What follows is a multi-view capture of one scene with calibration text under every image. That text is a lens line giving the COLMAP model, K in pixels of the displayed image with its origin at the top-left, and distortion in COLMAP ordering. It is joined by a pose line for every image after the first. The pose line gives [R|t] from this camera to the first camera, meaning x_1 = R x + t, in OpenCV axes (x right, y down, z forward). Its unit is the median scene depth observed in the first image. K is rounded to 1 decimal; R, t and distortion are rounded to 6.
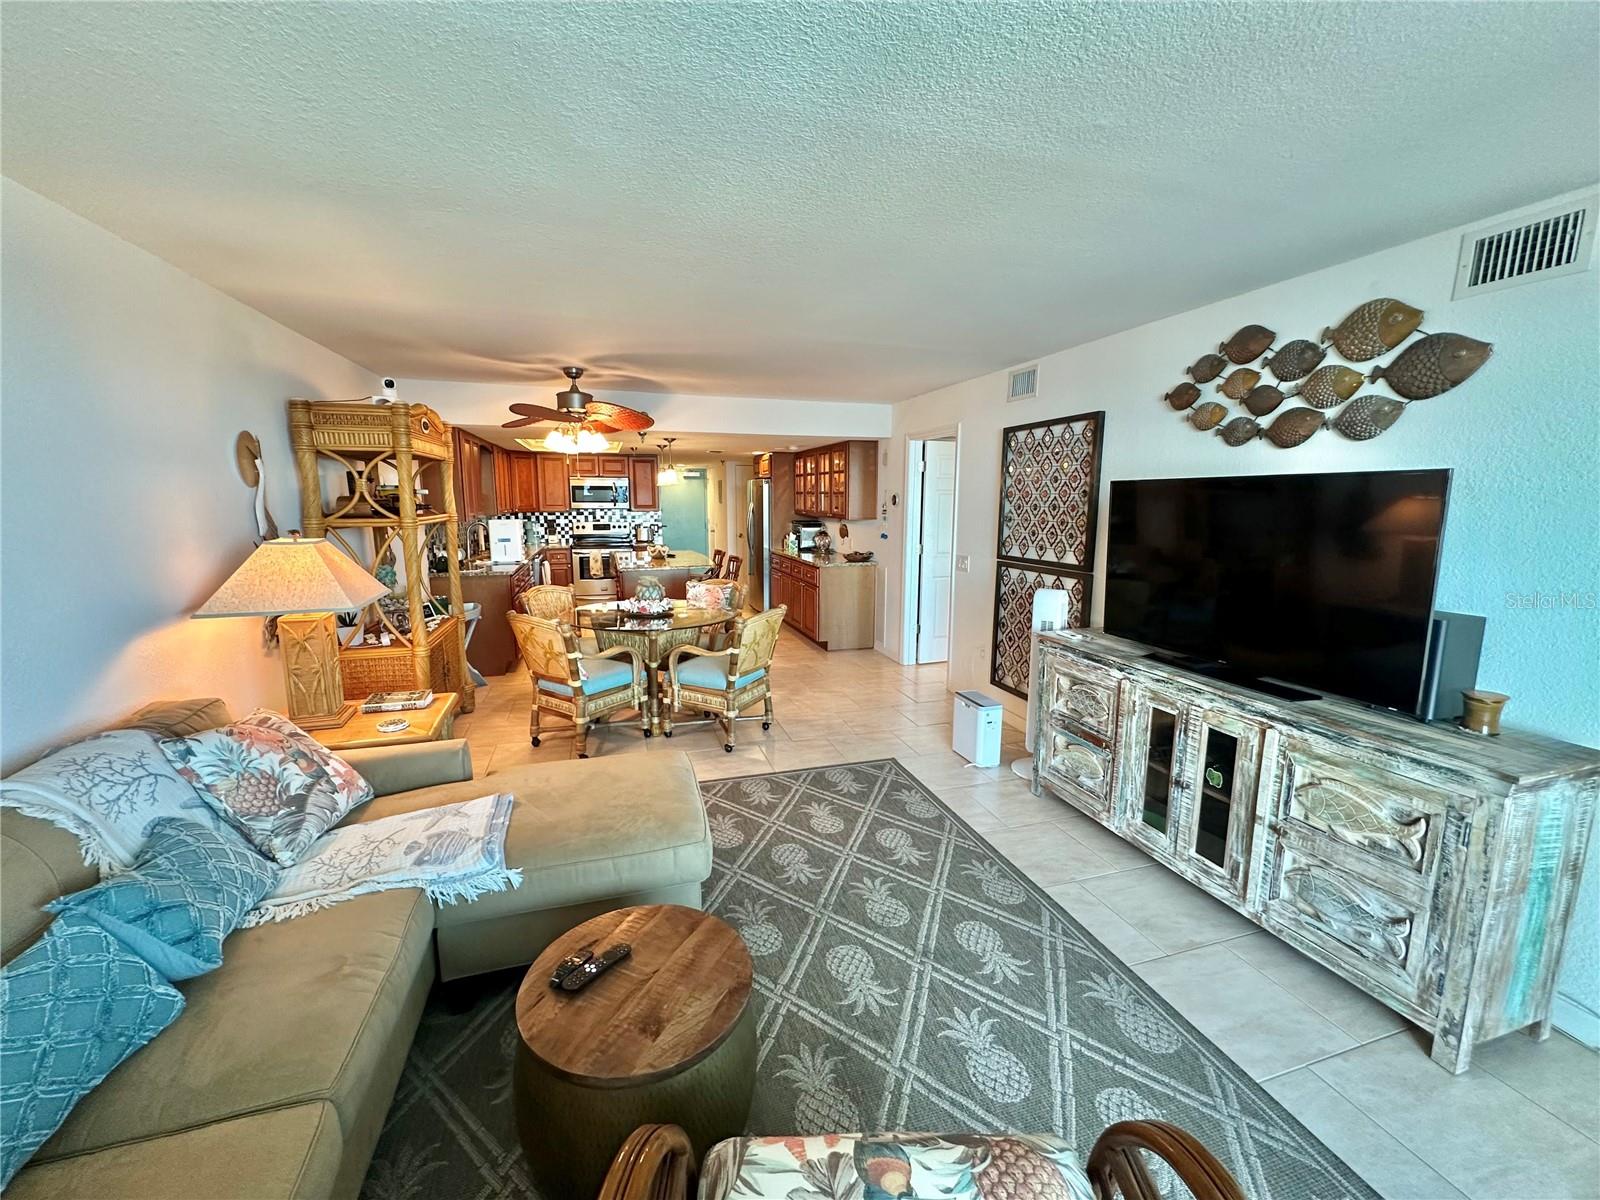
lens RADIAL K [[642.0, 0, 799.8], [0, 642.0, 598.2], [0, 0, 1]] dist [-0.001596, 0.001194]
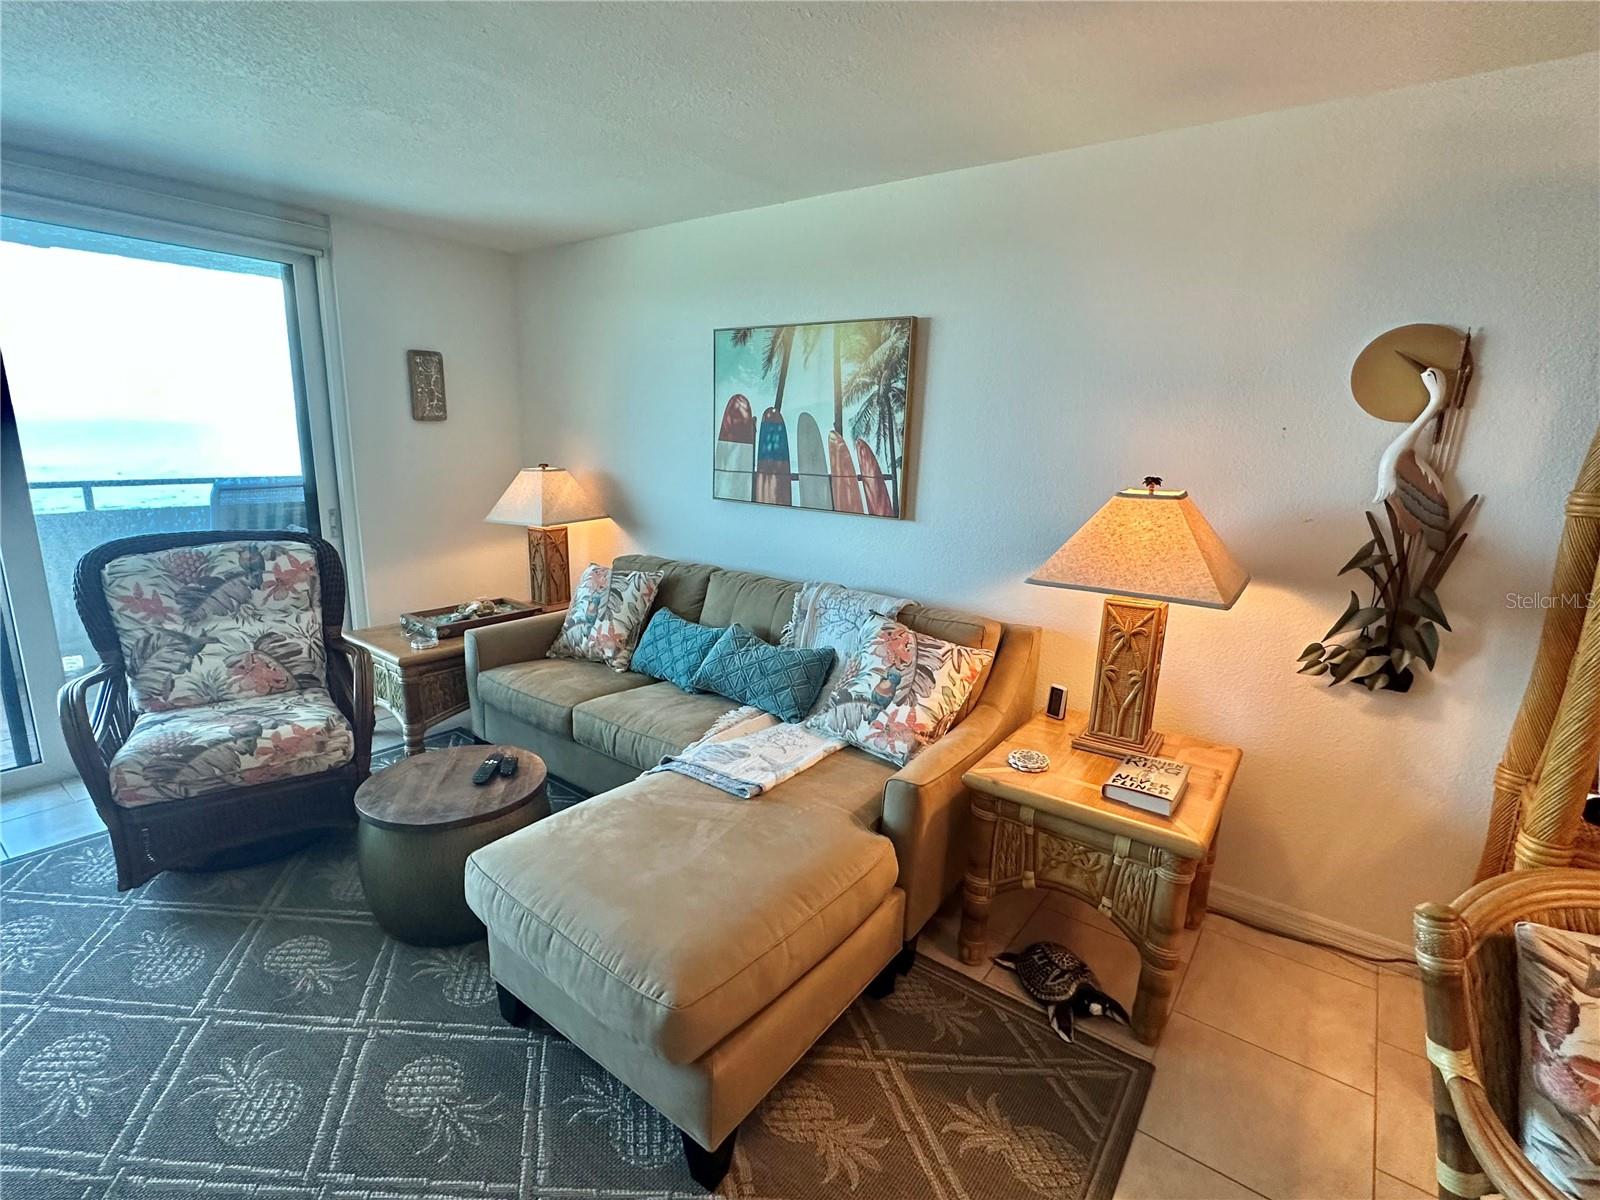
lens RADIAL K [[766.1, 0, 801.2], [0, 766.1, 602.2], [0, 0, 1]] dist [0.000828, 0.000599]
pose [[-0.811280, 0.109166, -0.574376, 0.023179], [-0.119738, 0.930567, 0.345988, -0.263283], [0.572265, 0.349468, -0.741879, 1.717144]]
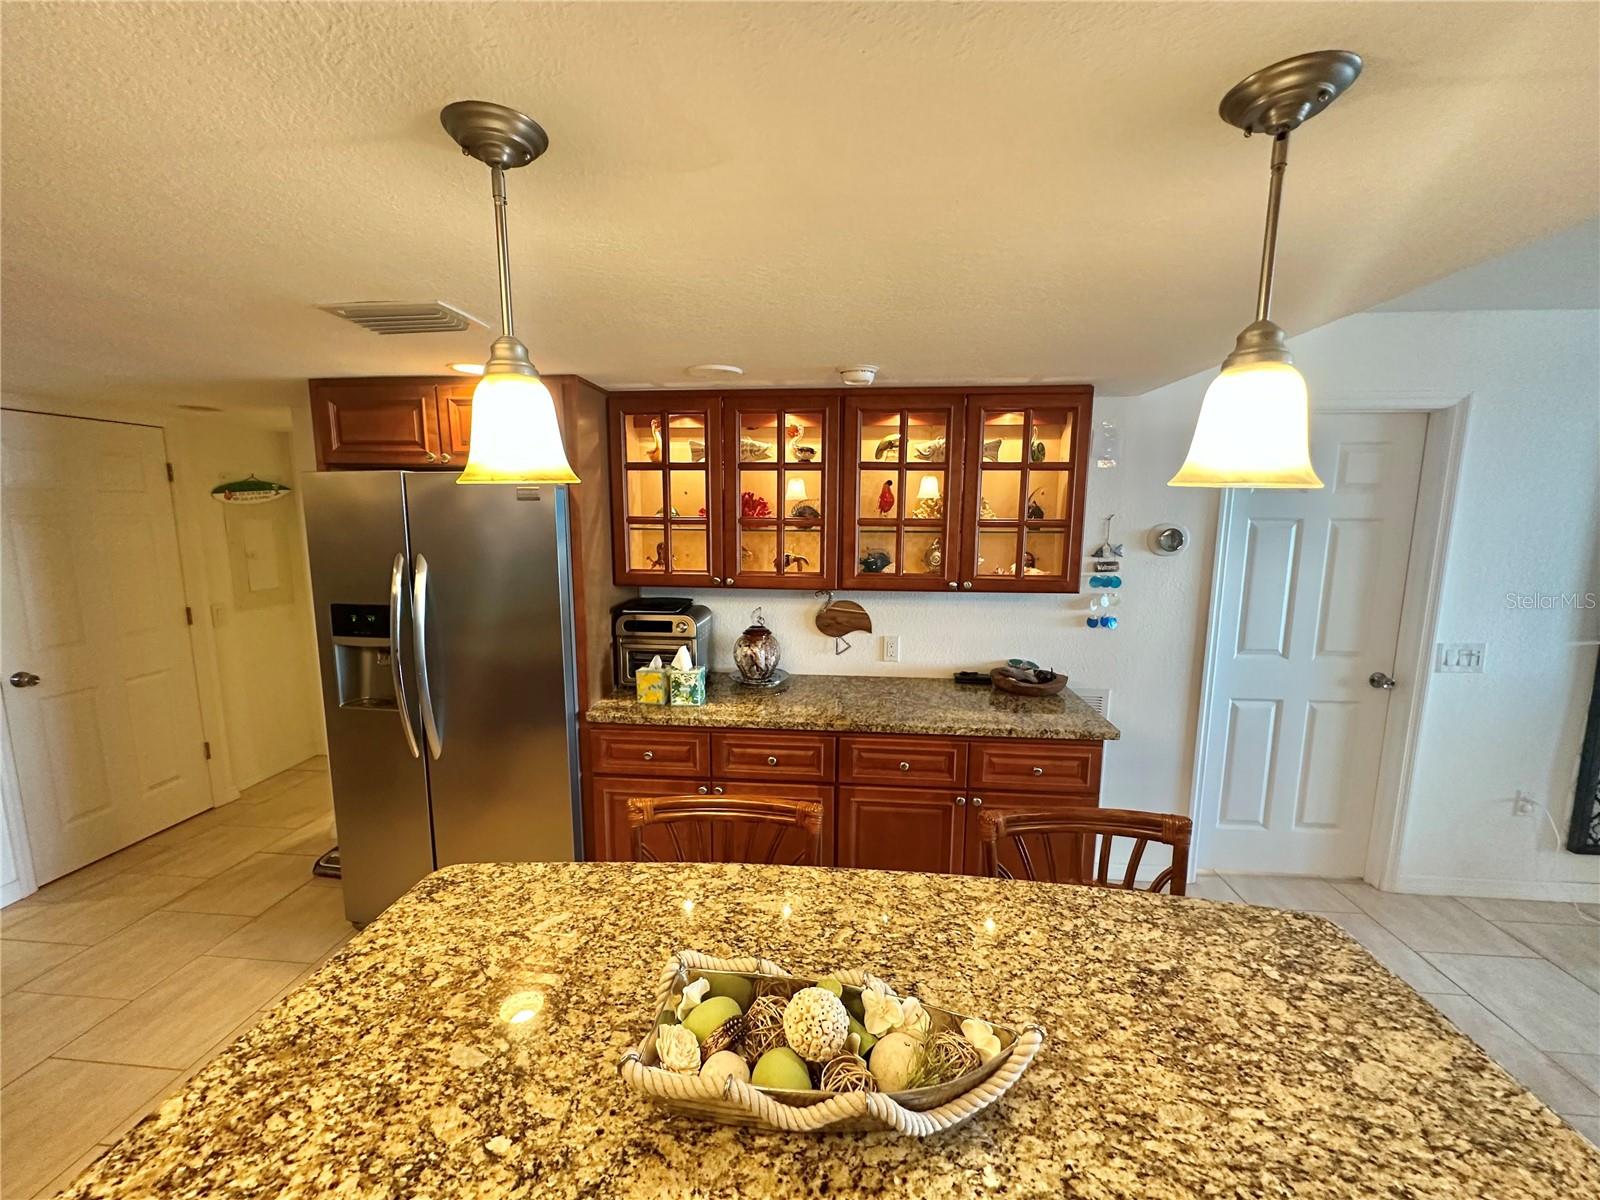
lens RADIAL K [[642.0, 0, 792.3], [0, 642.0, 605.0], [0, 0, 1]] dist [-0.001596, 0.001194]
pose [[0.387620, -0.129426, 0.912688, -0.994073], [0.139759, 0.986900, 0.080594, -0.501128], [-0.911163, 0.096316, 0.400631, 2.960121]]
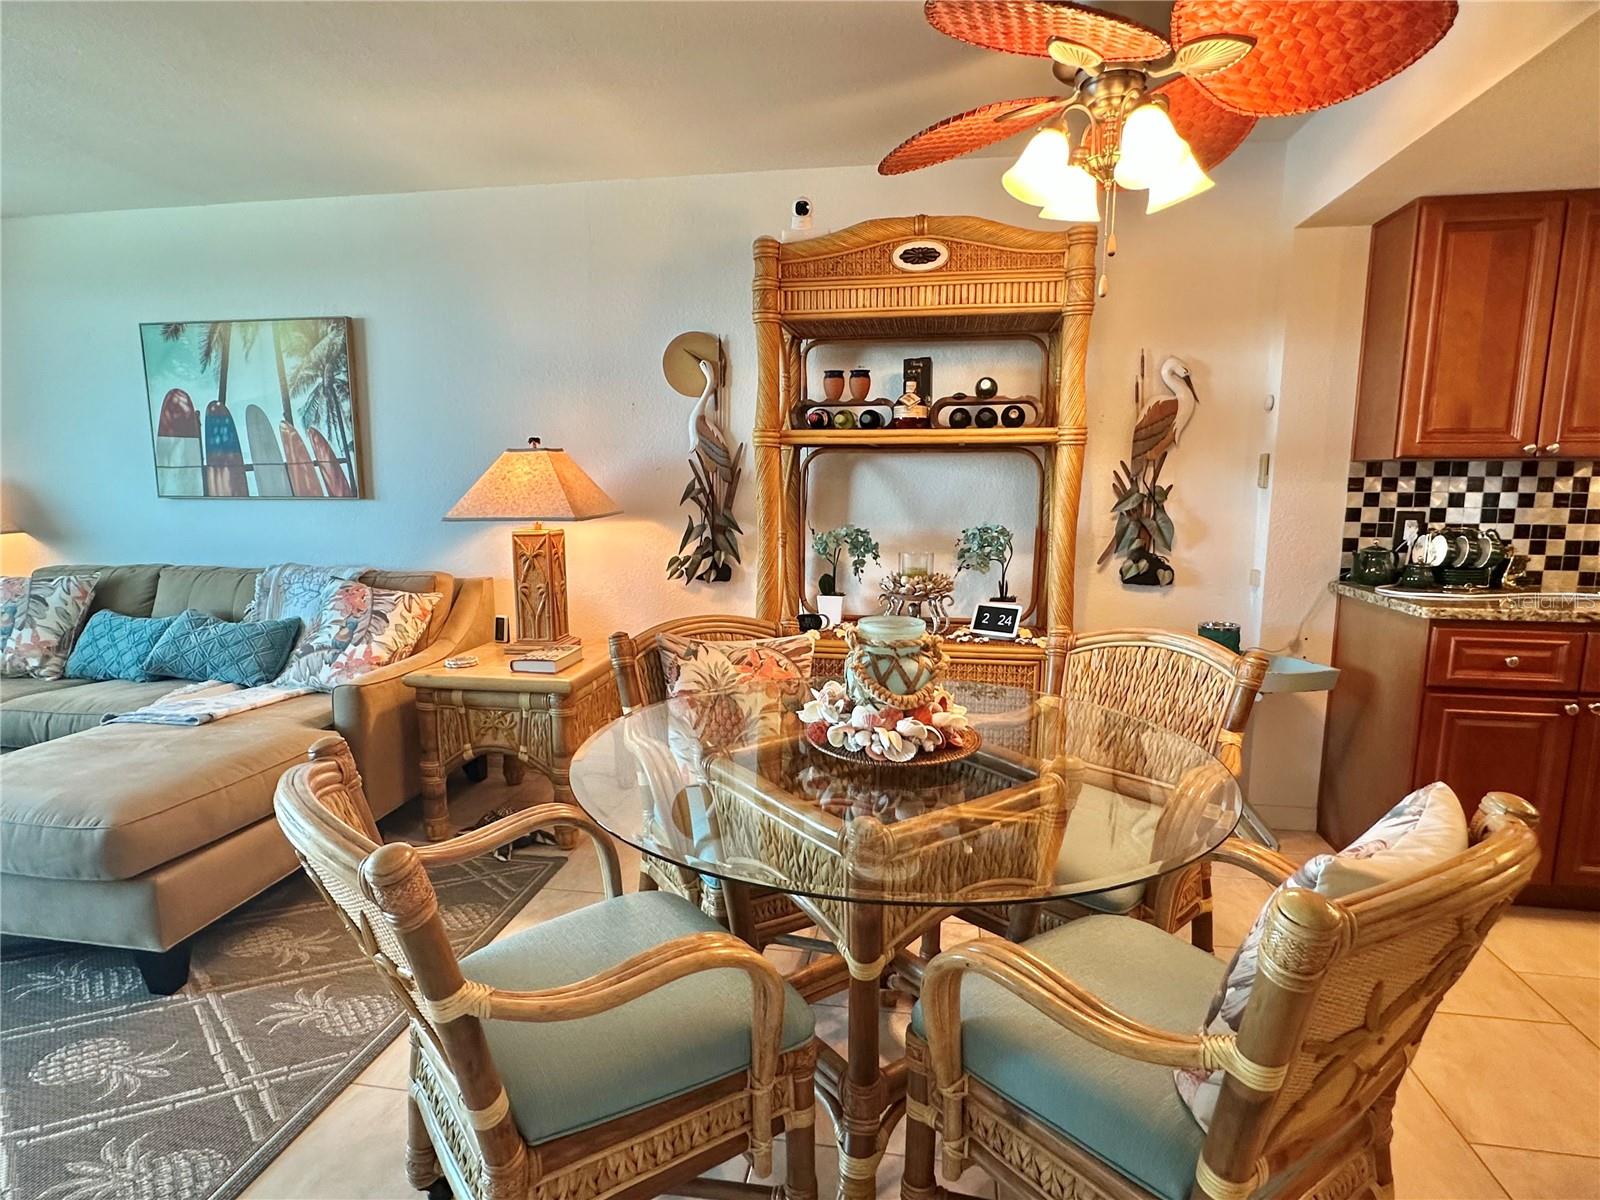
lens RADIAL K [[885.0, 0, 794.7], [0, 885.0, 609.6], [0, 0, 1]] dist [-0.003967, 0.004336]
pose [[-0.457378, 0.135994, -0.878812, 0.242674], [-0.137733, 0.965479, 0.221089, -0.238008], [0.878541, 0.222163, -0.422858, 2.291365]]
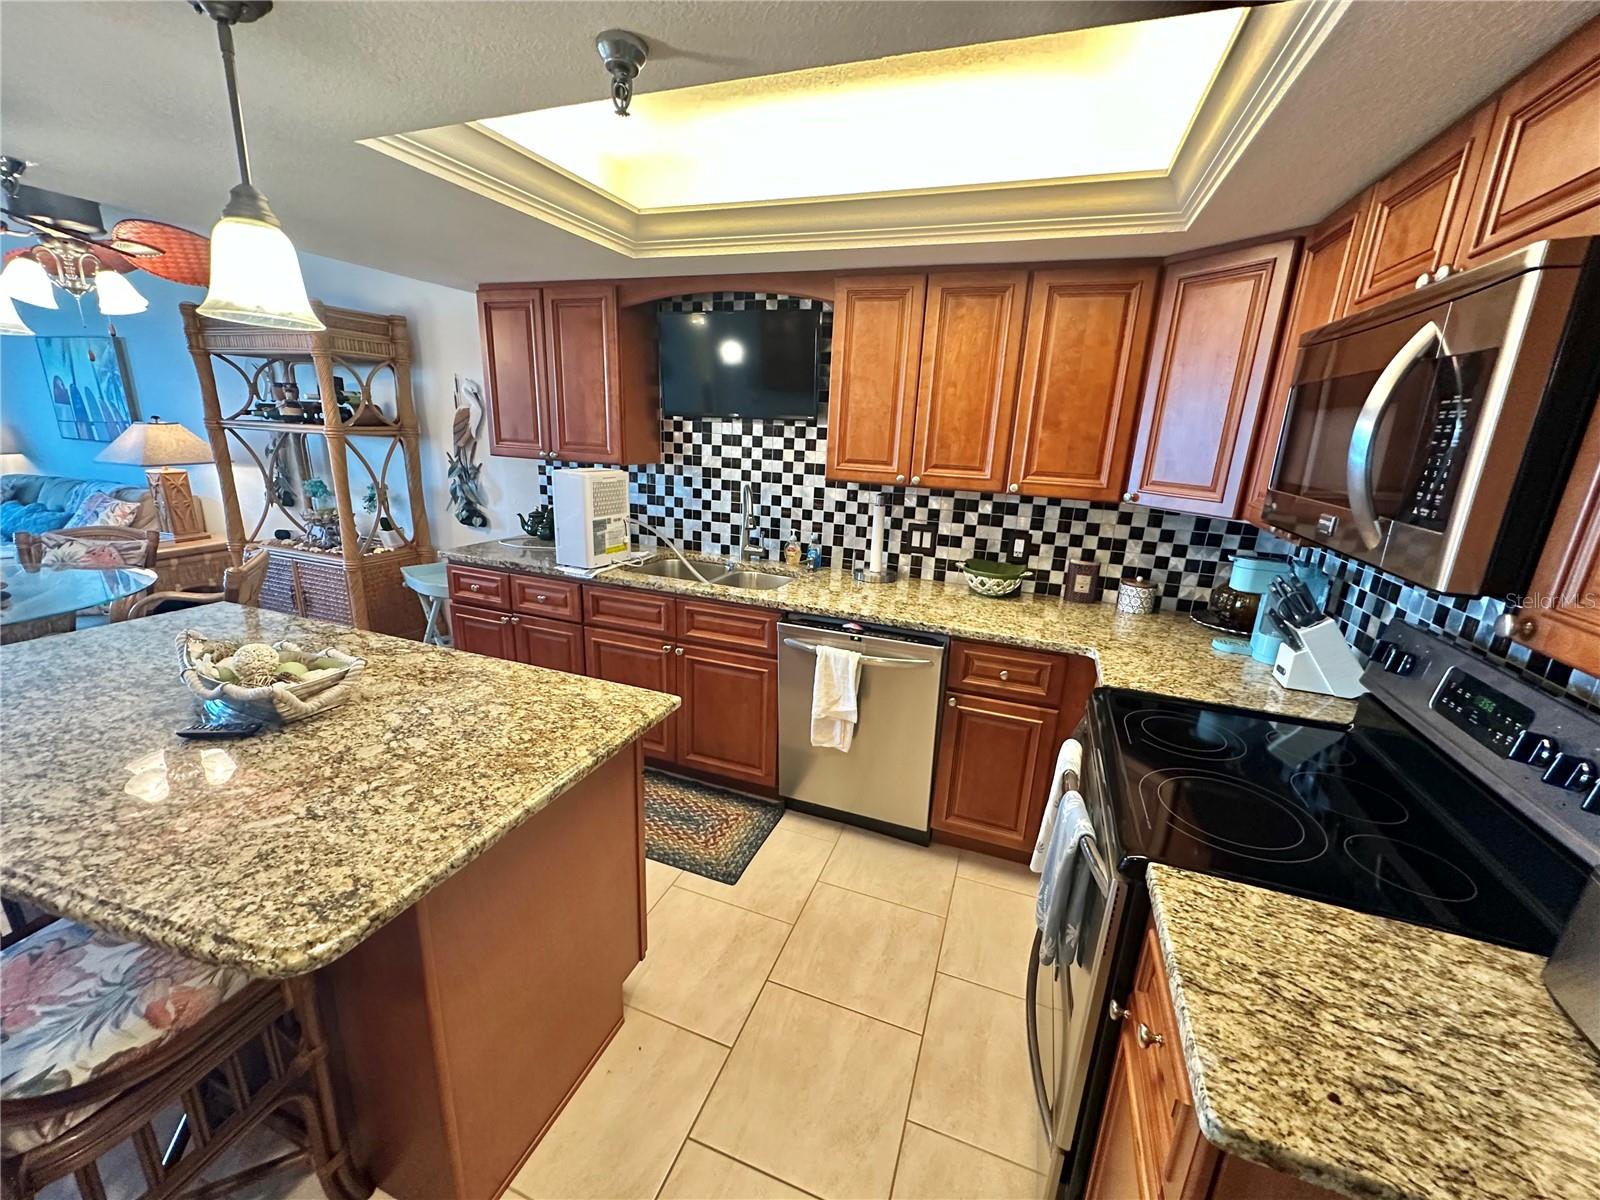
lens RADIAL K [[642.0, 0, 799.3], [0, 642.0, 599.9], [0, 0, 1]] dist [-0.001596, 0.001194]
pose [[-0.611498, 0.189064, -0.768326, -0.534068], [-0.162707, 0.920235, 0.355940, -0.611410], [0.774336, 0.342668, -0.531960, 3.867289]]
